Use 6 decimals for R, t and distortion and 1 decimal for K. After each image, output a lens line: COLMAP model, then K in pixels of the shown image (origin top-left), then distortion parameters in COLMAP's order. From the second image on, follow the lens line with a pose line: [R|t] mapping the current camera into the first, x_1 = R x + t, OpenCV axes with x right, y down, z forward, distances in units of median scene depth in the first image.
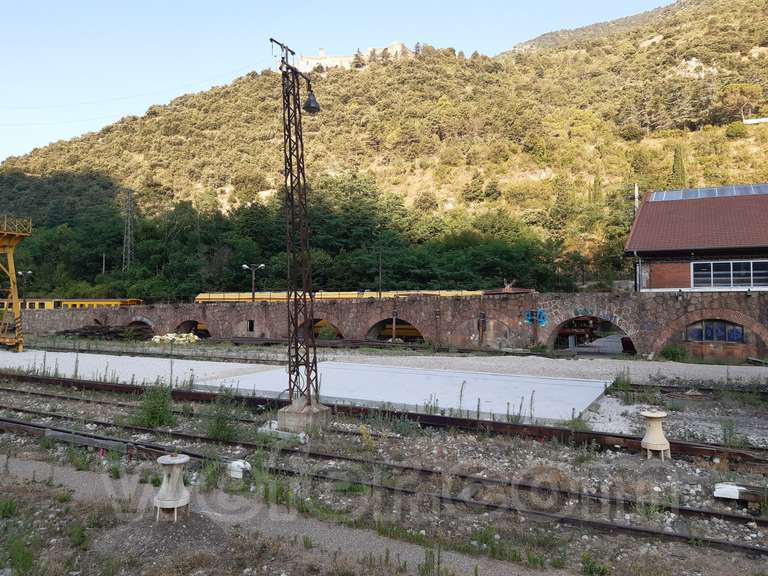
lens RADIAL K [[584.2, 0, 384.0], [0, 584.2, 282.7], [0, 0, 1]] dist [0.061462, -0.118156]
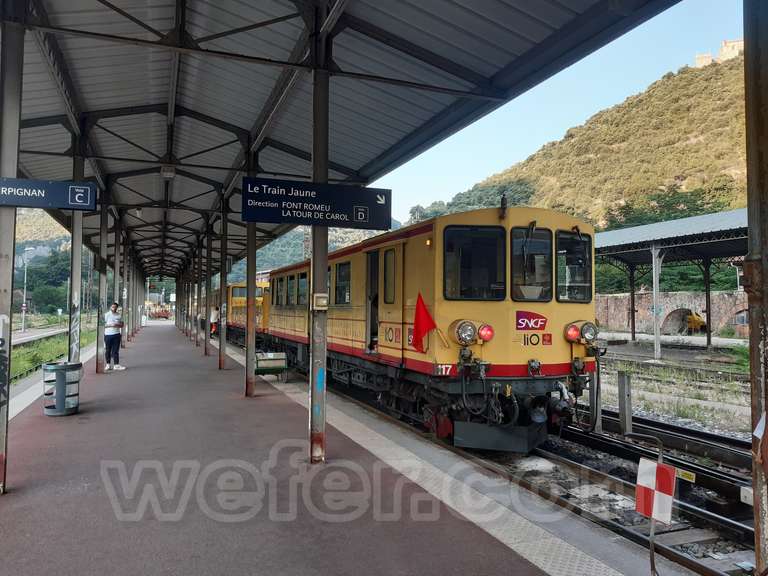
lens RADIAL K [[584.2, 0, 384.0], [0, 584.2, 282.7], [0, 0, 1]] dist [0.061462, -0.118156]
pose [[0.751570, -0.027885, -0.659064, 1.017648], [0.019641, 0.999609, -0.019896, 0.008505], [0.659361, 0.002008, 0.751824, -0.840447]]
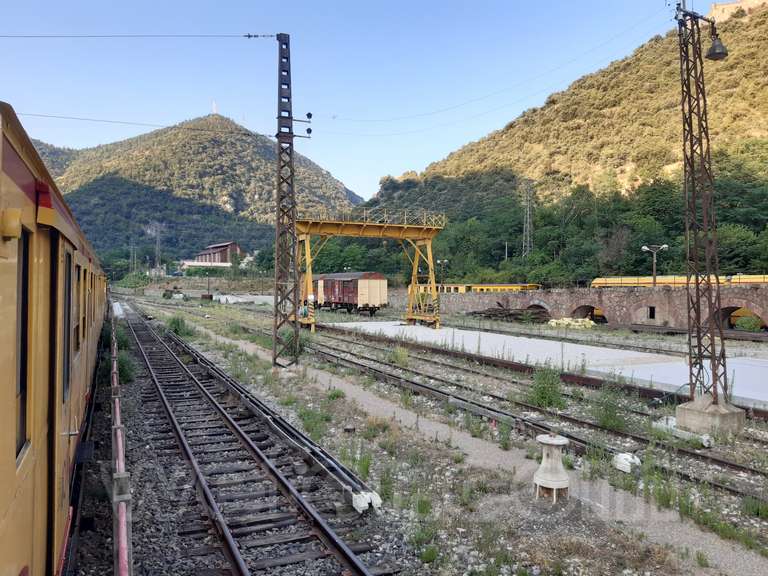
lens RADIAL K [[588.6, 0, 384.0], [0, 588.6, 288.0], [0, 0, 1]] dist [0.062091, -0.118045]
pose [[0.794592, 0.002830, -0.607137, 0.005185], [0.017501, 0.999467, 0.027562, 0.002528], [0.606891, -0.032526, 0.794119, 0.009407]]
